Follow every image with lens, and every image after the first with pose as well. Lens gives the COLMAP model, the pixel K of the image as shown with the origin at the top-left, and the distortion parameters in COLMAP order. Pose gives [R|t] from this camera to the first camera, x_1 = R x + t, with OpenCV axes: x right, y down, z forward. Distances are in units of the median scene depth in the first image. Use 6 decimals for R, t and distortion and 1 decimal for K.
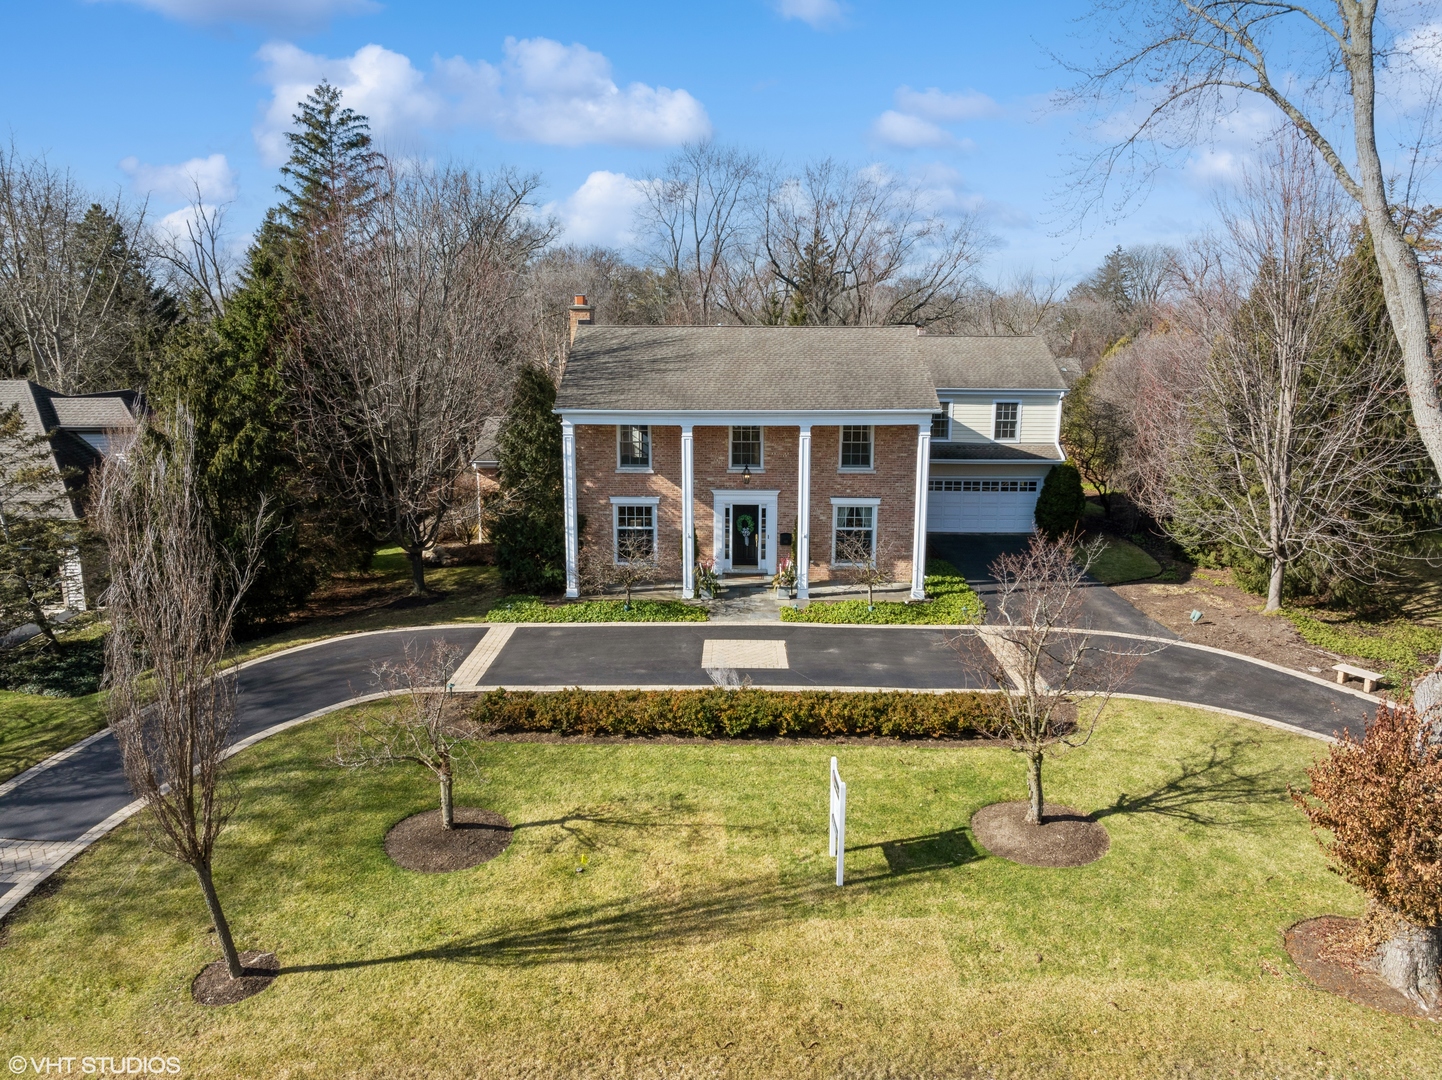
lens RADIAL K [[1010.7, 0, 724.2], [0, 1010.7, 538.9], [0, 0, 1]] dist [-0.002139, -0.001391]
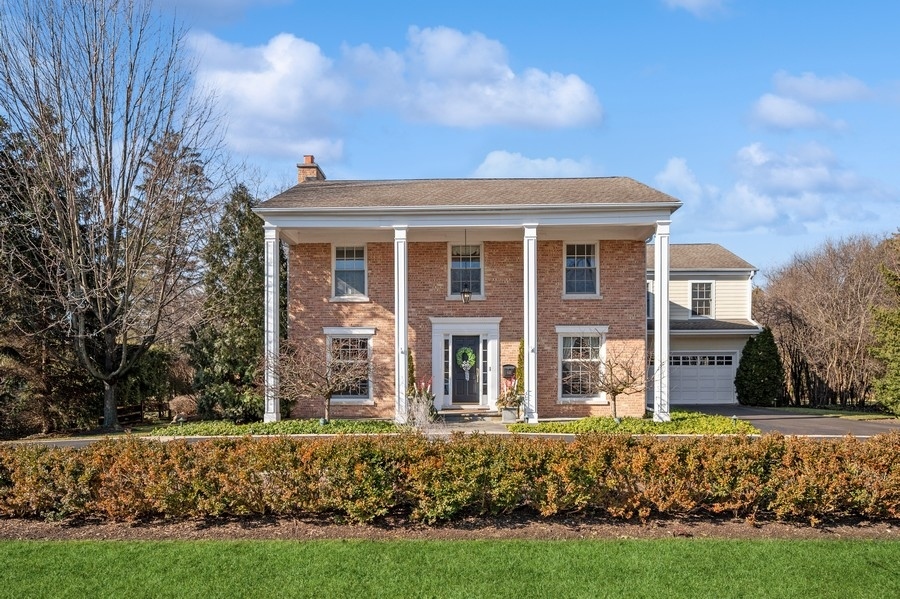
lens RADIAL K [[744.3, 0, 447.4], [0, 744.3, 300.1], [0, 0, 1]] dist [-0.001447, 0.003842]
pose [[0.999985, -0.003153, -0.004544, 0.007563], [0.002147, 0.978462, -0.206418, 0.079806], [0.005097, 0.206405, 0.978453, 0.314537]]
